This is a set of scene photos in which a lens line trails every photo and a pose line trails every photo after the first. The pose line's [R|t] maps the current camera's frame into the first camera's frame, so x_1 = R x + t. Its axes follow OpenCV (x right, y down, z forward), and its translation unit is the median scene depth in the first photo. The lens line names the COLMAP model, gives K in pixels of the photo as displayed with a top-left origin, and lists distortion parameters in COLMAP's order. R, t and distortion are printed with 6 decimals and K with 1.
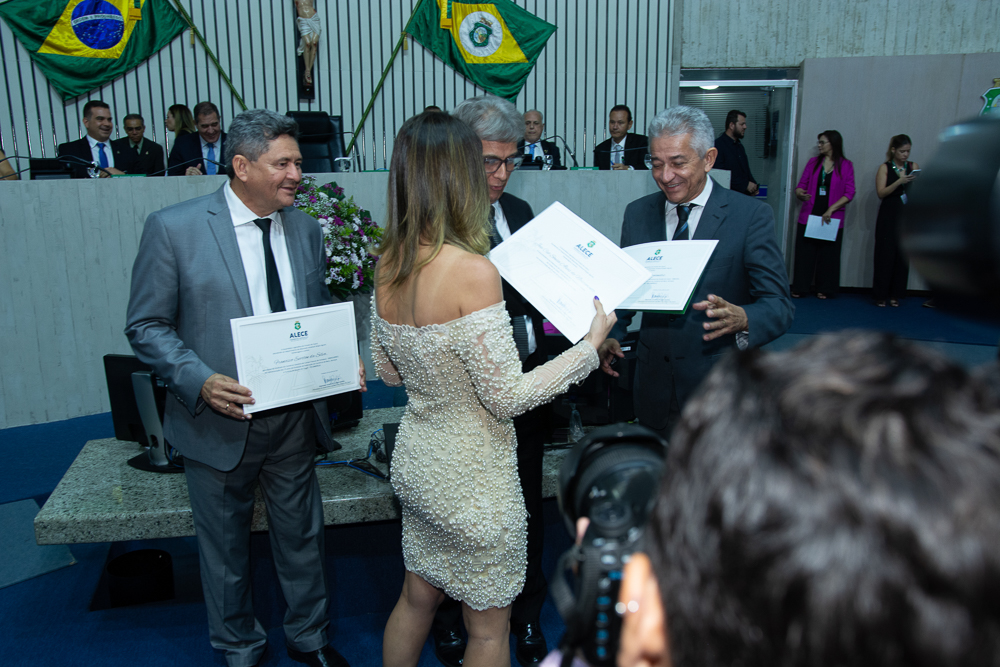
lens RADIAL K [[799.2, 0, 500.0], [0, 799.2, 333.5], [0, 0, 1]] dist [-0.082032, 0.078961]
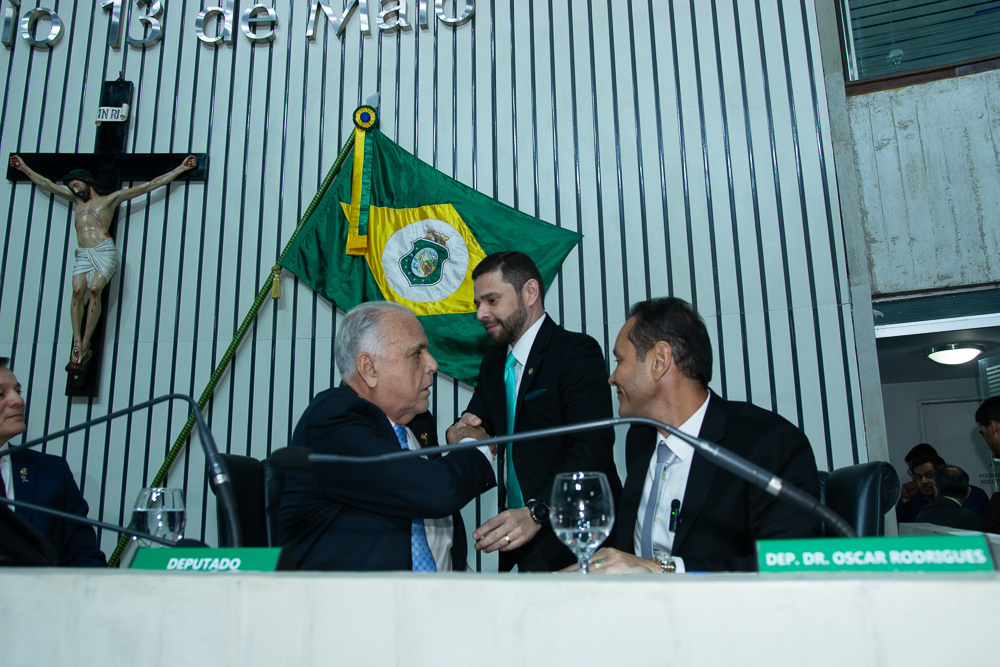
lens RADIAL K [[799.2, 0, 500.0], [0, 799.2, 333.5], [0, 0, 1]] dist [-0.082032, 0.078961]
pose [[0.961372, -0.069789, -0.266259, 0.159601], [-0.051324, 0.904908, -0.422500, -0.136663], [0.270426, 0.419845, 0.866372, 0.637023]]
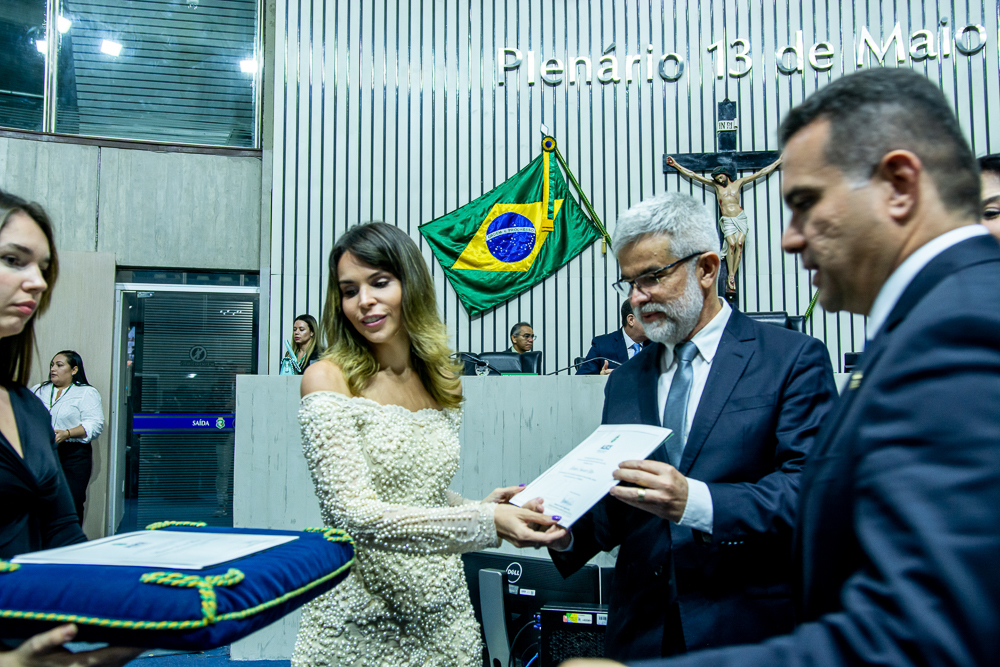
lens RADIAL K [[932.9, 0, 500.0], [0, 932.9, 333.5], [0, 0, 1]] dist [-0.043086, 0.108715]
pose [[0.888323, -0.036213, -0.457789, -0.009322], [-0.104794, 0.954596, -0.278862, 0.031448], [0.447102, 0.295693, 0.844195, 0.065983]]
